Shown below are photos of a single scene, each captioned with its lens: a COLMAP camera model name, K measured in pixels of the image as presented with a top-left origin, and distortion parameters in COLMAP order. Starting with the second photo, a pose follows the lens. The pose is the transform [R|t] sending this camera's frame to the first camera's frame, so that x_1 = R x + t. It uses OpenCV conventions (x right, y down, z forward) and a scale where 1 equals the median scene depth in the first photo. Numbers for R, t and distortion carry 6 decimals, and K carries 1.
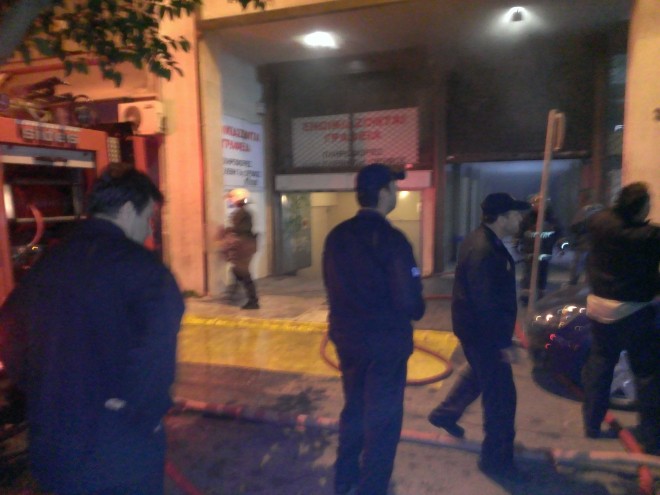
lens RADIAL K [[500.2, 0, 326.2], [0, 500.2, 244.8], [0, 0, 1]] dist [0.090463, -0.180245]
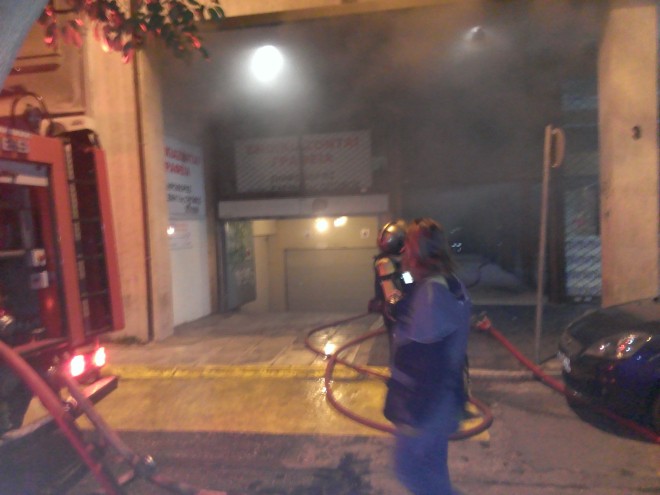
lens RADIAL K [[500.2, 0, 326.2], [0, 500.2, 244.8], [0, 0, 1]] dist [0.090463, -0.180245]
pose [[0.983095, -0.027295, 0.181052, -0.094323], [0.037890, 0.997749, -0.055323, -0.003361], [-0.179134, 0.061248, 0.981916, 0.093824]]
